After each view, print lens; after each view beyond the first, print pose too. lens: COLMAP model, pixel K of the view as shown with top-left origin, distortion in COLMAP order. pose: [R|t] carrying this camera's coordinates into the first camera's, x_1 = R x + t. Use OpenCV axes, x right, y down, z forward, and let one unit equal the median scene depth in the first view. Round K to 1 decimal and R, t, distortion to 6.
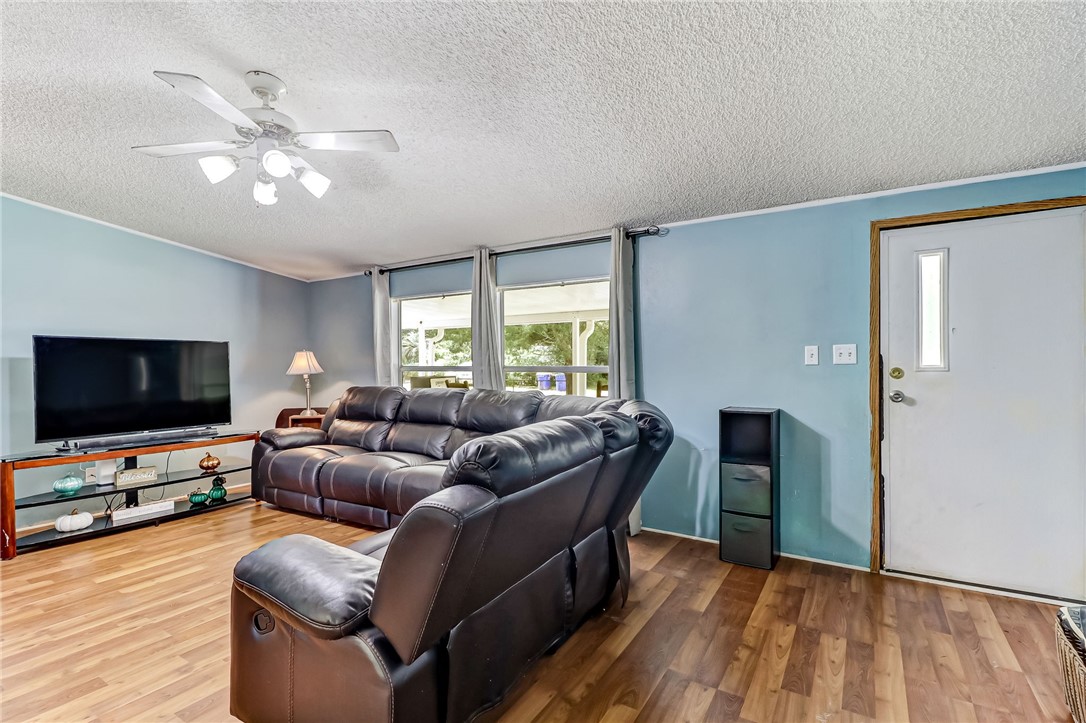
lens RADIAL K [[516.0, 0, 543.0], [0, 516.0, 361.5], [0, 0, 1]] dist [-0.000062, -0.000530]
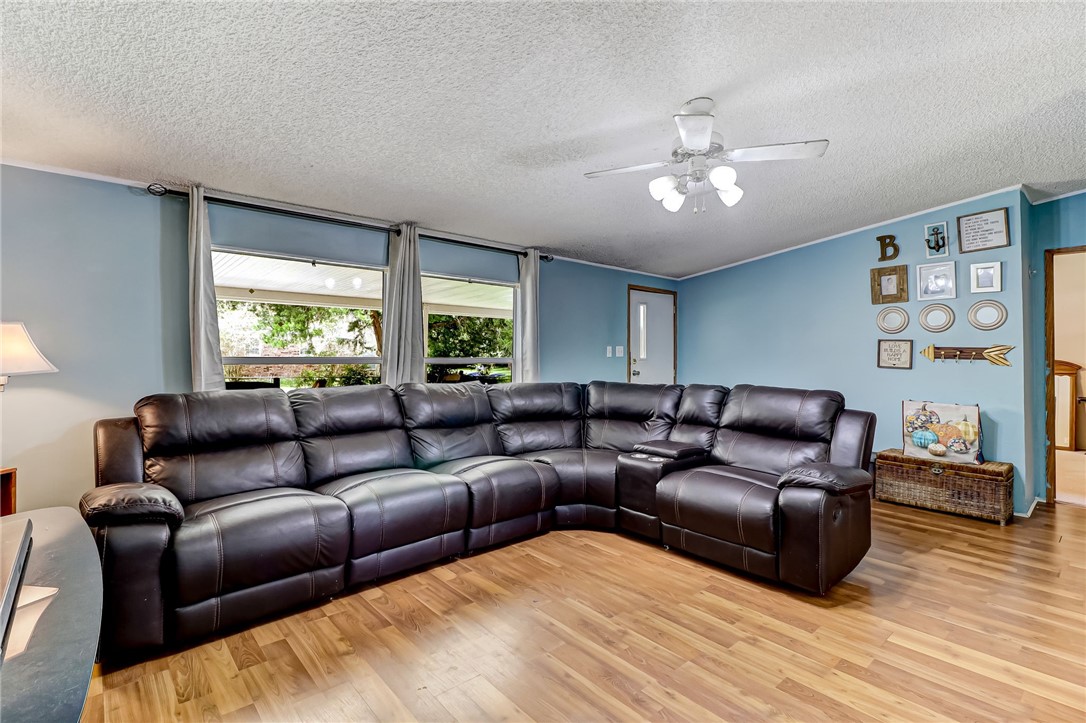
lens RADIAL K [[504.2, 0, 539.9], [0, 504.2, 349.5], [0, 0, 1]] dist [0.001252, -0.000216]
pose [[0.291950, 0.018987, 0.956245, -1.040048], [-0.004459, 0.999819, -0.018491, 0.010817], [-0.956423, 0.001135, 0.291982, 0.633721]]
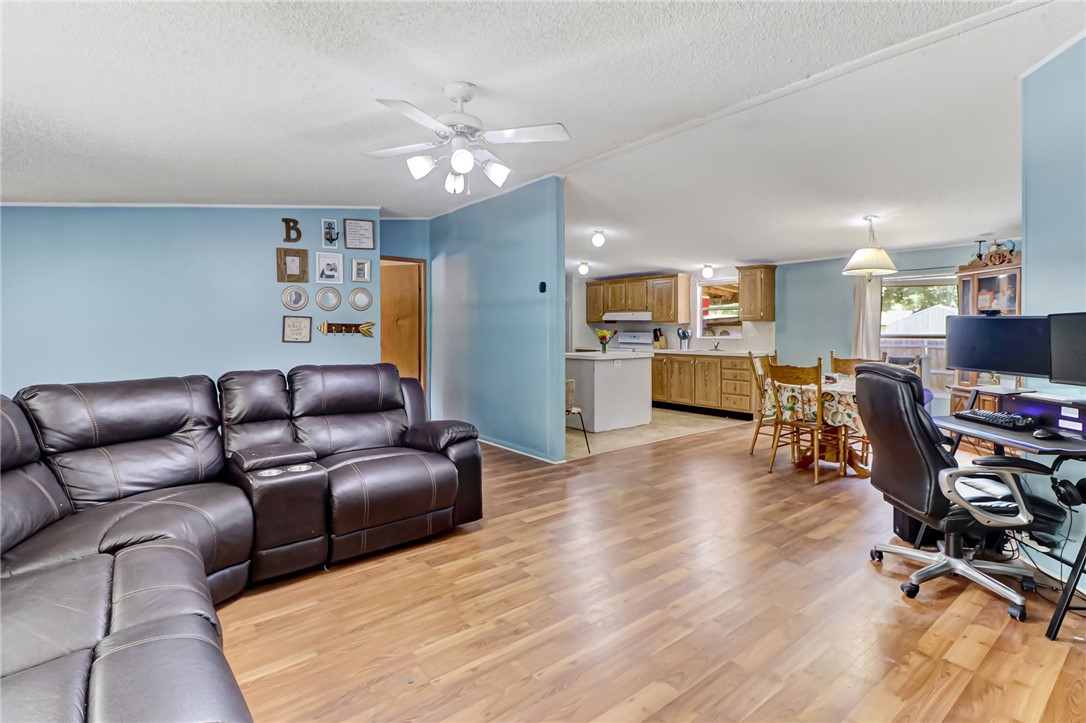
lens RADIAL K [[510.7, 0, 541.8], [0, 510.7, 334.0], [0, 0, 1]] dist [0.001248, 0.000029]
pose [[-0.939842, 0.007802, 0.341520, -0.677469], [0.013245, 0.999820, 0.013609, -0.002754], [-0.341353, 0.017314, -0.939776, 1.248387]]
